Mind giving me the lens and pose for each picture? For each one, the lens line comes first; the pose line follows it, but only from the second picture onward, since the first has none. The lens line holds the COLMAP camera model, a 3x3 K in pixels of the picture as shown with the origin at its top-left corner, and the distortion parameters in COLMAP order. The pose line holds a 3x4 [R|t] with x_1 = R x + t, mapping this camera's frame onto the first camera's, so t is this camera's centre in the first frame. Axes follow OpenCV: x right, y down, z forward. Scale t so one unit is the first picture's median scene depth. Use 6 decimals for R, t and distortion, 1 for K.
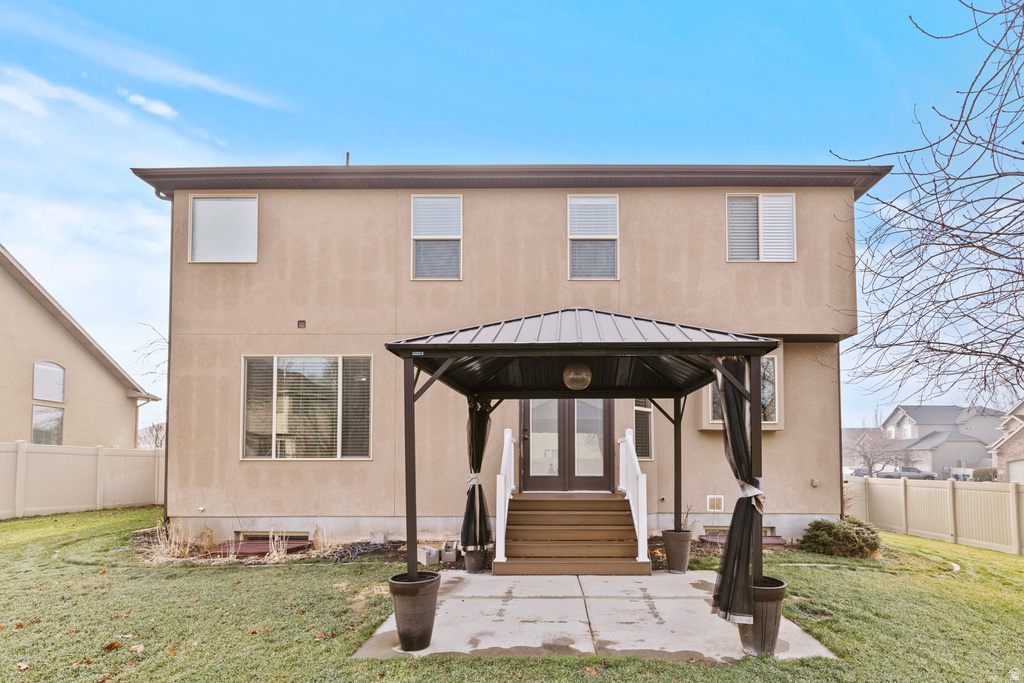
lens RADIAL K [[477.6, 0, 510.1], [0, 477.6, 371.6], [0, 0, 1]] dist [-0.001042, -0.000396]
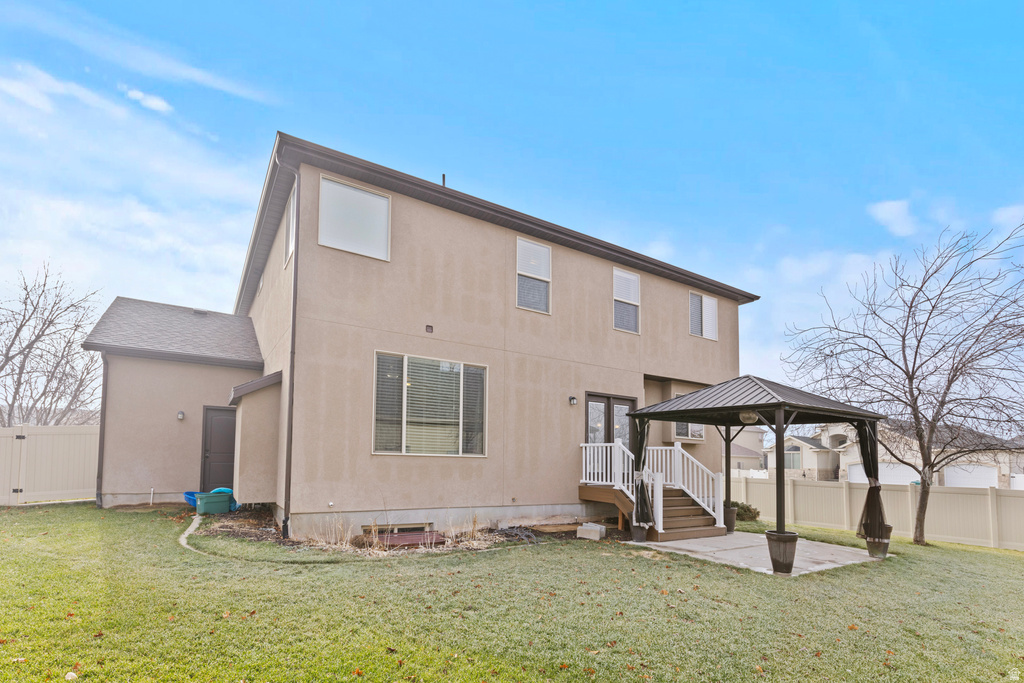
lens RADIAL K [[463.4, 0, 505.5], [0, 463.4, 345.2], [0, 0, 1]] dist [0.000405, -0.000046]
pose [[0.851116, 0.146962, 0.503987, -0.815322], [-0.123694, 0.989128, -0.079539, -0.000325], [-0.510197, 0.005356, 0.860041, 0.007854]]
